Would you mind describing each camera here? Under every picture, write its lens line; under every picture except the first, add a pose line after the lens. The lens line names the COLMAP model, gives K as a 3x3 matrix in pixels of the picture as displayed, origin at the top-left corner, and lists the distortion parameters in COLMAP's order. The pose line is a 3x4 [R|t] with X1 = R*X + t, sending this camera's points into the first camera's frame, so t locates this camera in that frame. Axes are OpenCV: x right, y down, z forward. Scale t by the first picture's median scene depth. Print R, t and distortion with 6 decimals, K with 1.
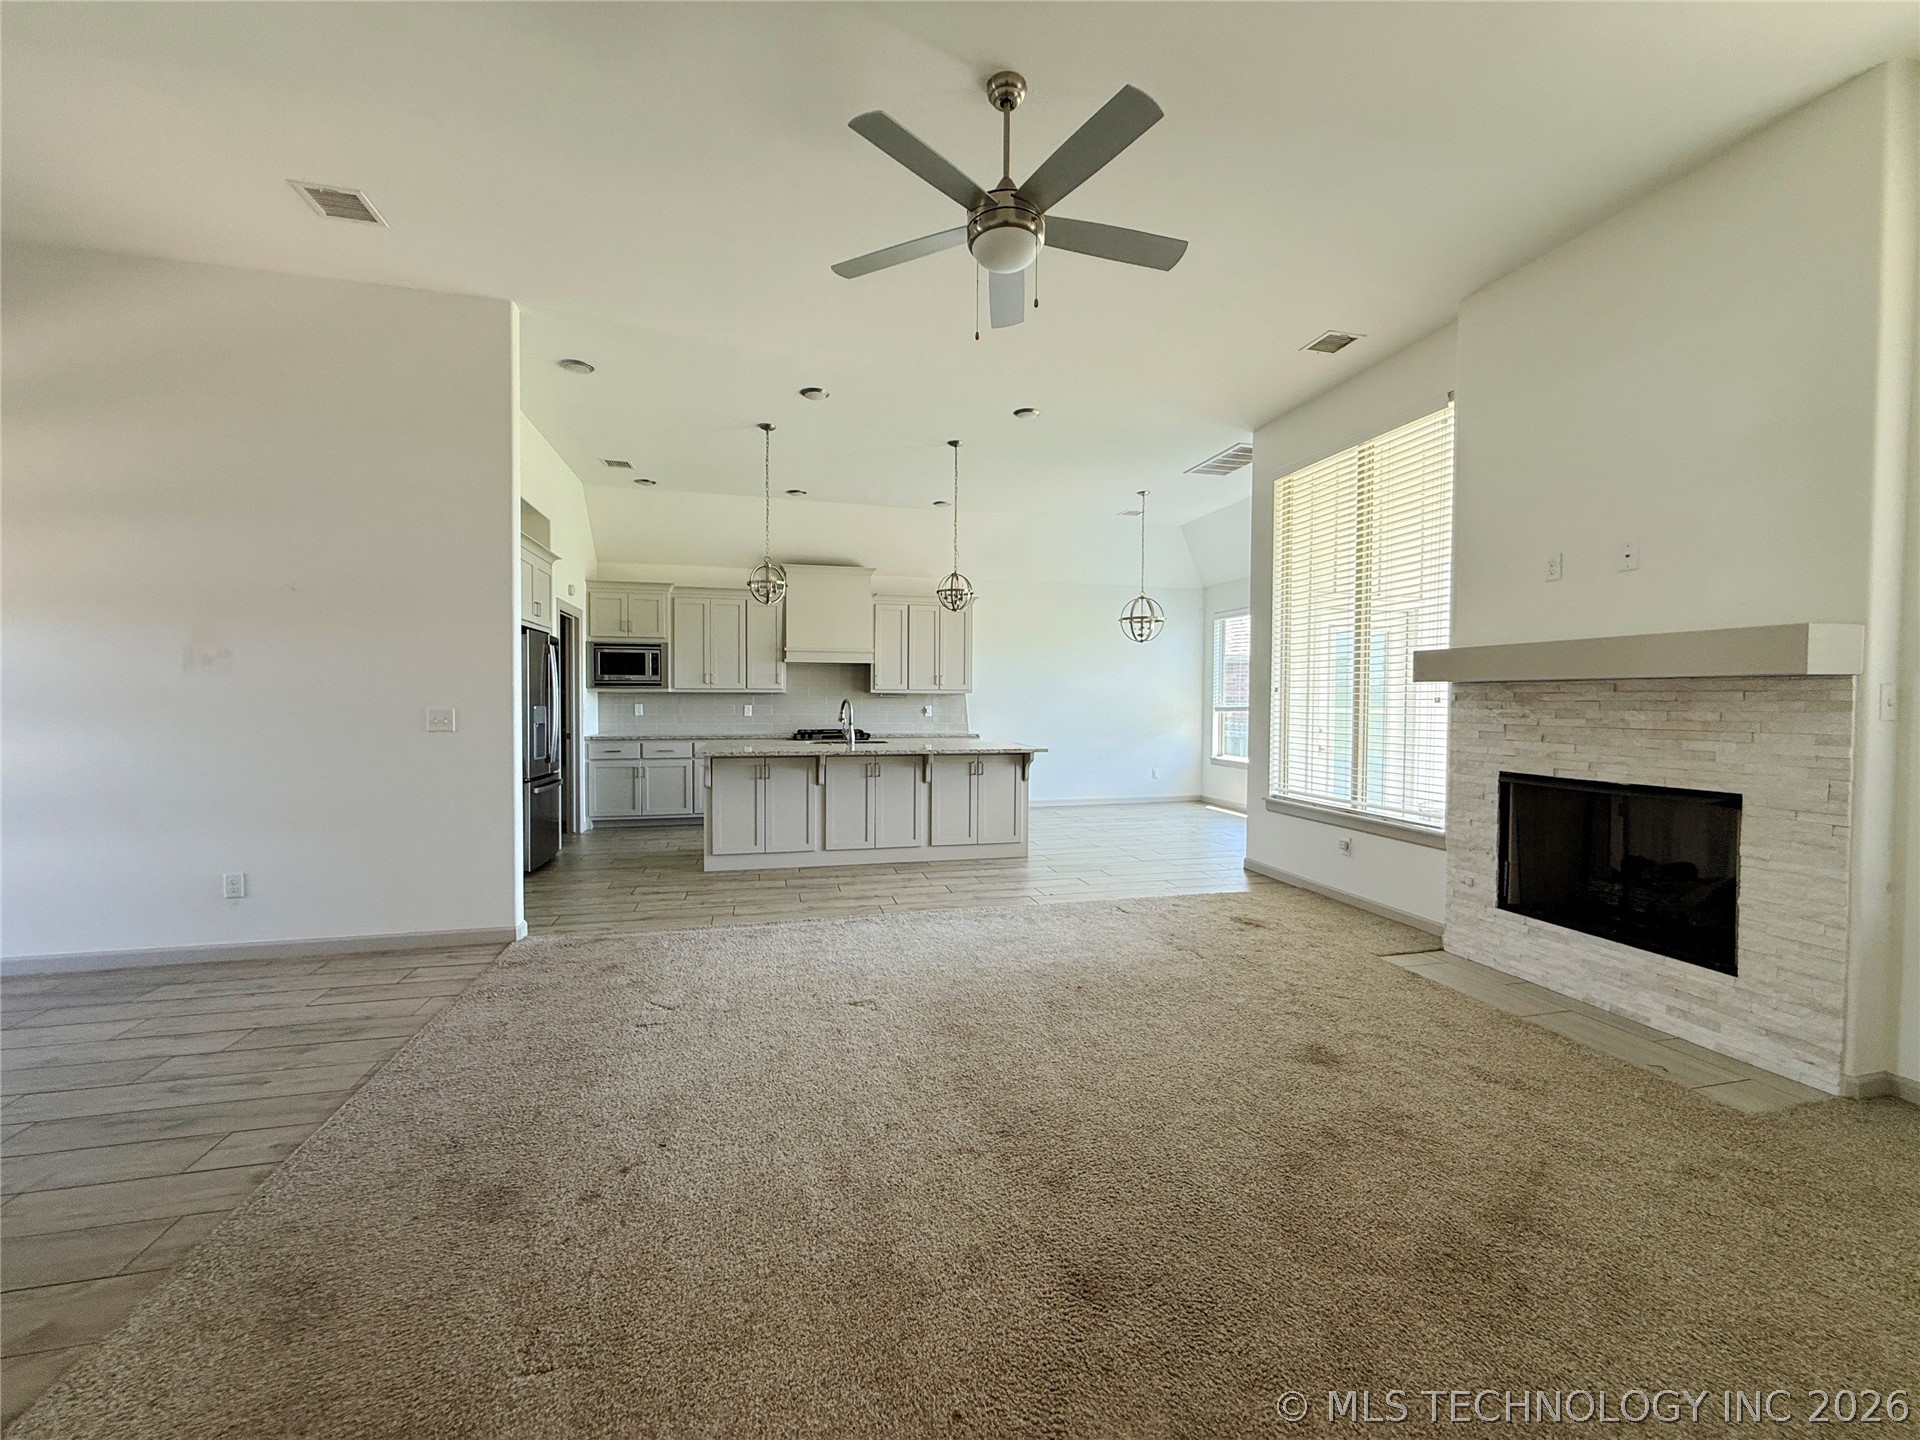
lens RADIAL K [[771.3, 0, 961.5], [0, 771.3, 719.9], [0, 0, 1]] dist [0.000631, -0.000743]
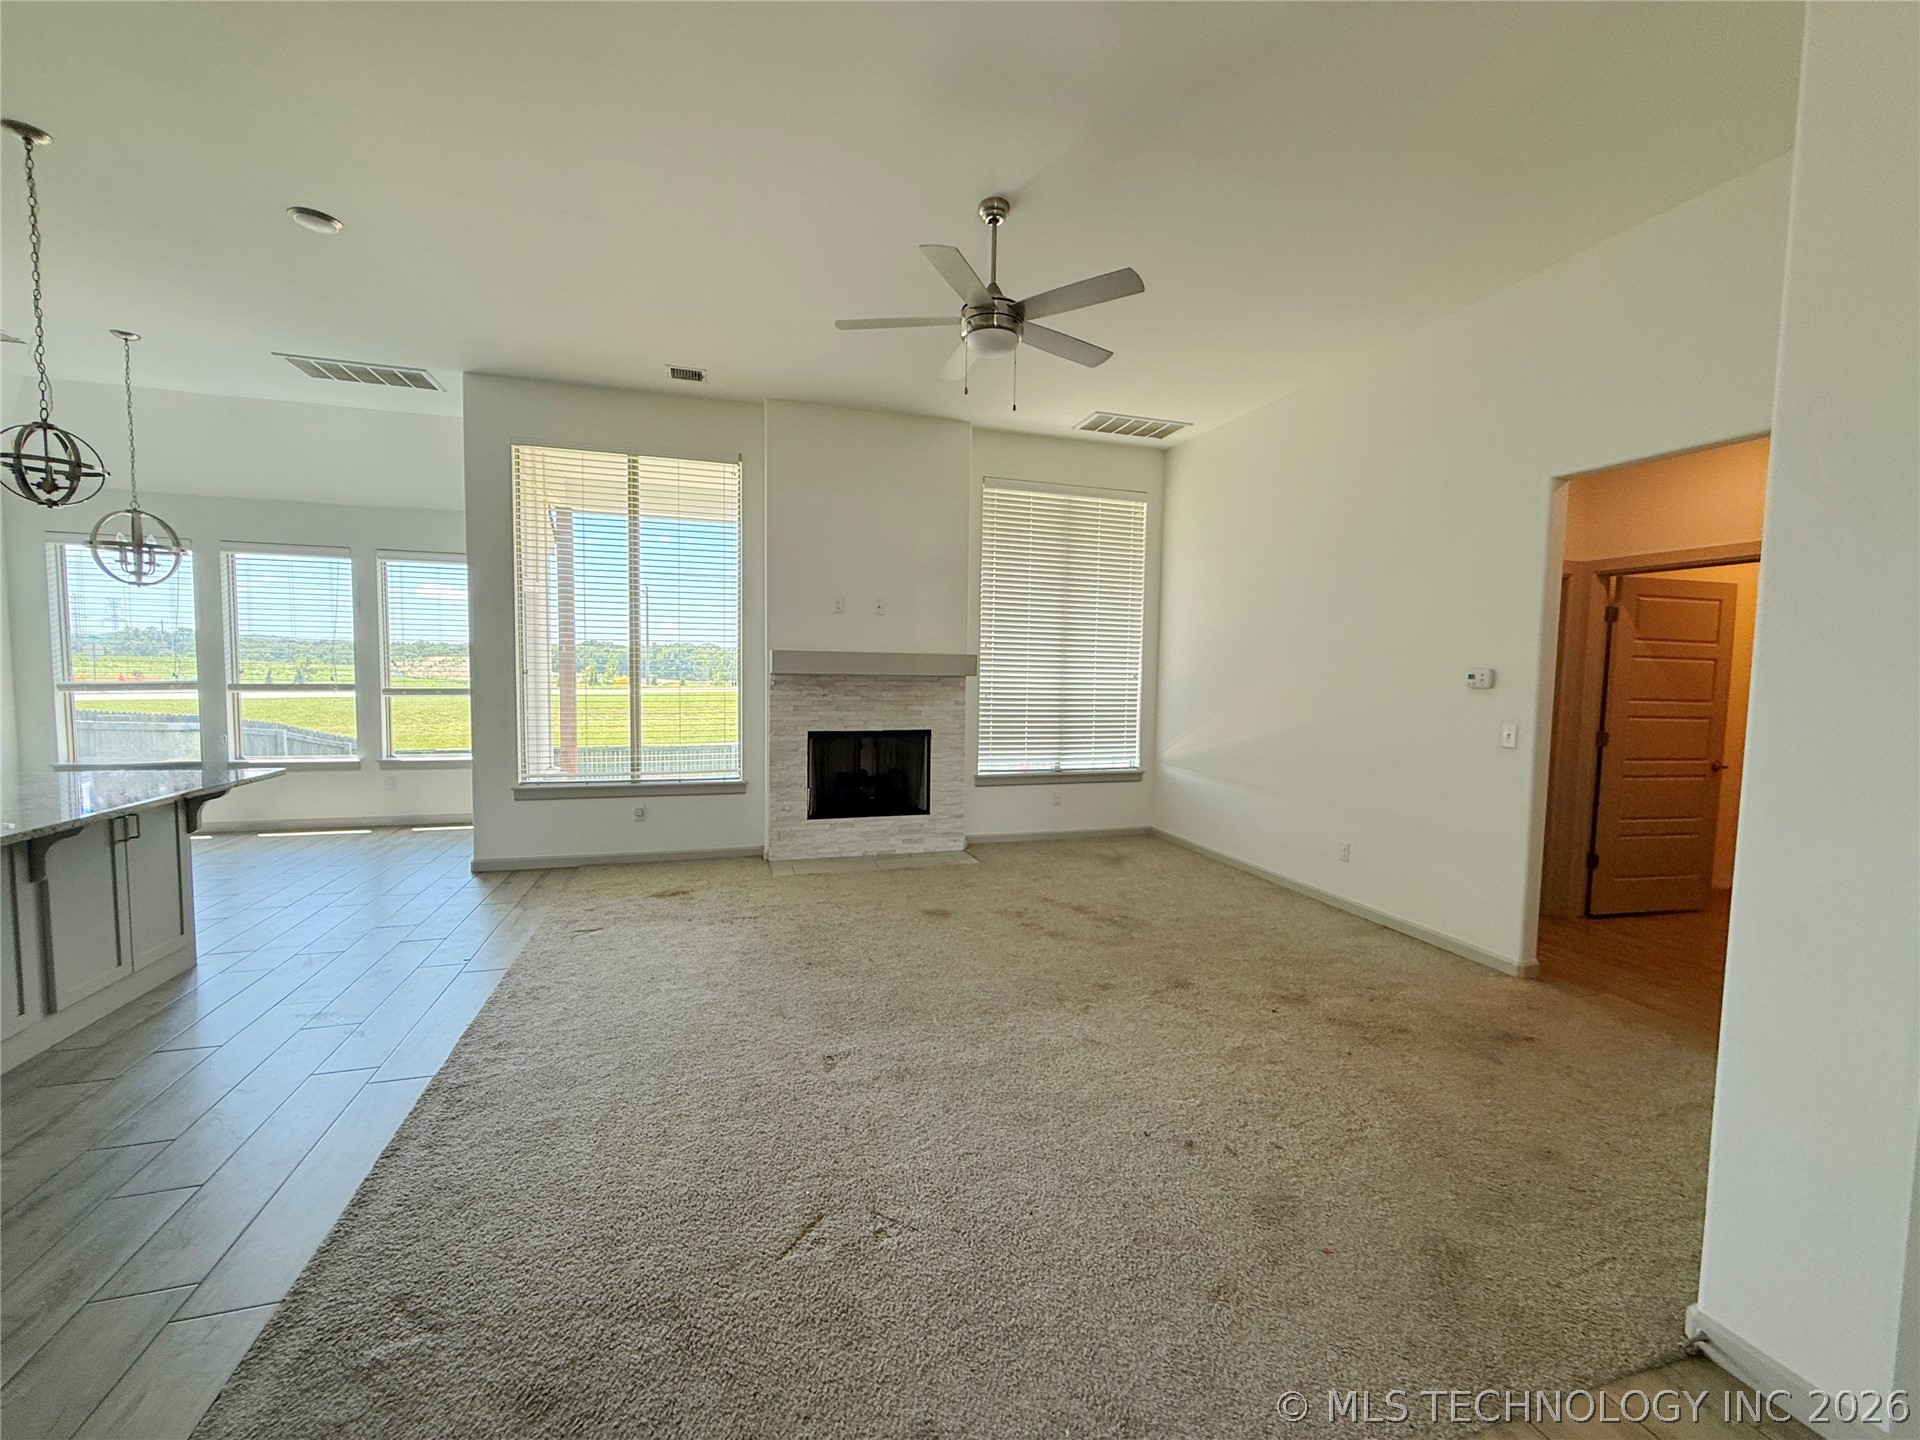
lens RADIAL K [[771.3, 0, 956.8], [0, 771.3, 719.1], [0, 0, 1]] dist [0.000631, -0.000743]
pose [[-0.059600, -0.074268, 0.995456, -0.886008], [0.009432, 0.997142, 0.074959, -0.073335], [-0.998178, 0.013857, -0.058729, 0.826247]]
